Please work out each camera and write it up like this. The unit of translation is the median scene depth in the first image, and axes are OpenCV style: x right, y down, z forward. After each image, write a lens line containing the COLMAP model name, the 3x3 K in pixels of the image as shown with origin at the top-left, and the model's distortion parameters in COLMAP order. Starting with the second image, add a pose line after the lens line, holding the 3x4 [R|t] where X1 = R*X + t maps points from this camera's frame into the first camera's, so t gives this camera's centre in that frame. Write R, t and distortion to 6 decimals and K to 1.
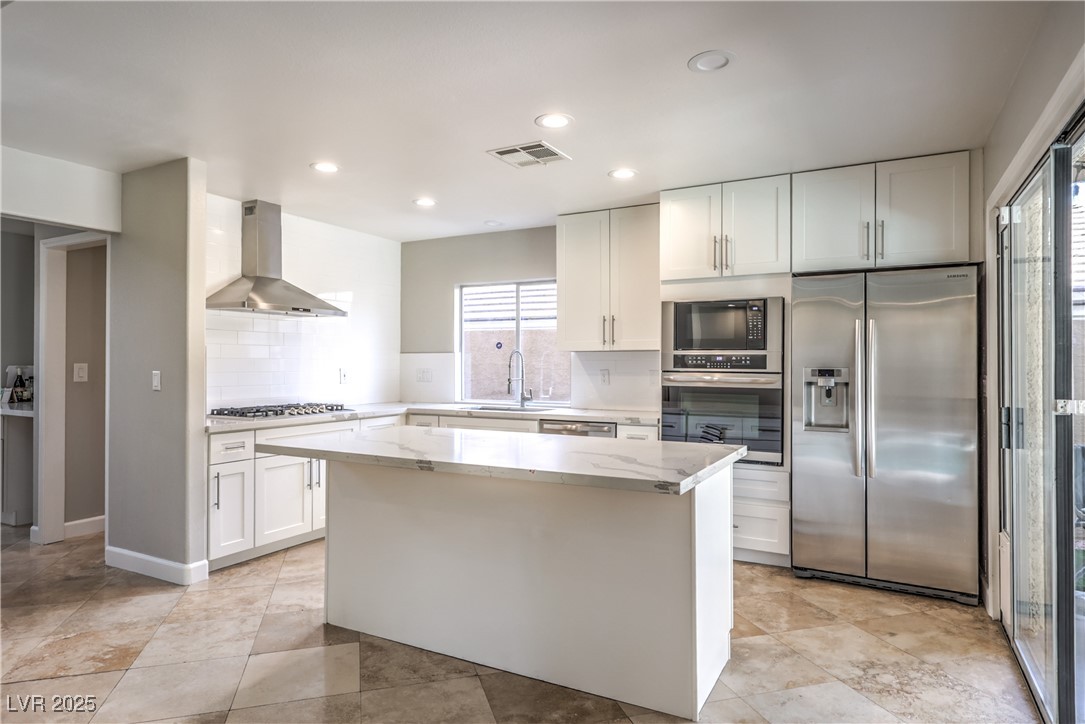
lens RADIAL K [[637.3, 0, 542.0], [0, 637.3, 359.2], [0, 0, 1]] dist [-0.007667, -0.000961]
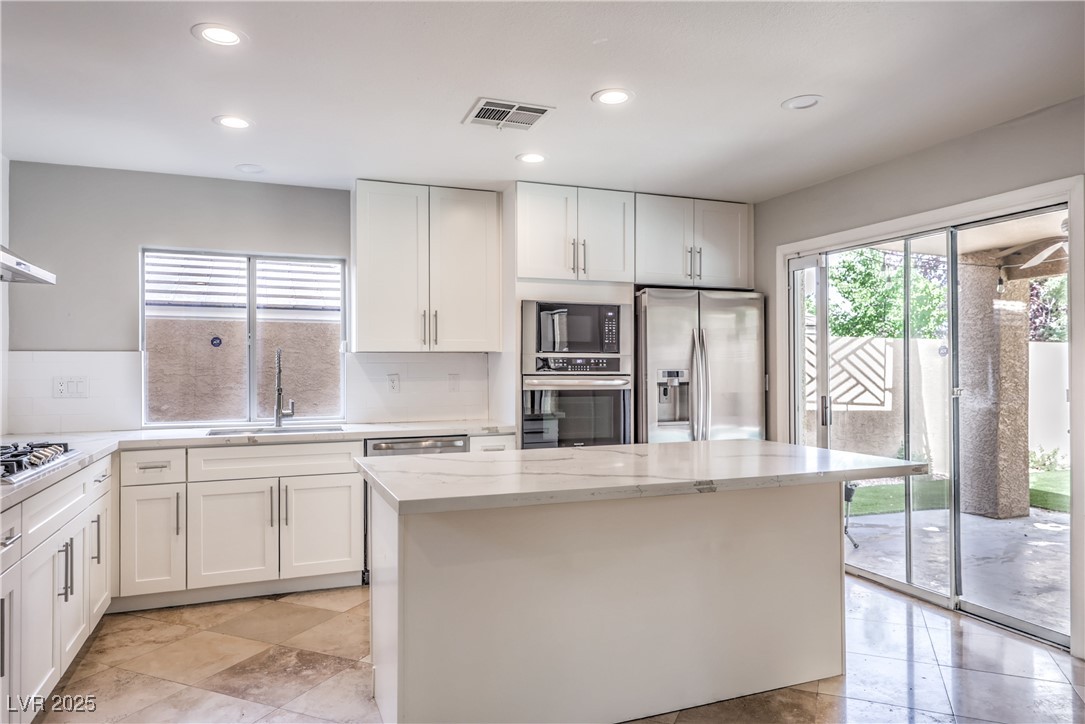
lens RADIAL K [[702.8, 0, 542.2], [0, 702.8, 362.8], [0, 0, 1]] dist [0.005757, 0.002201]
pose [[0.650889, 0.000287, 0.759173, -0.585939], [-0.000836, 1.000000, 0.000339, 0.000893], [-0.759173, -0.000856, 0.650889, 0.314157]]
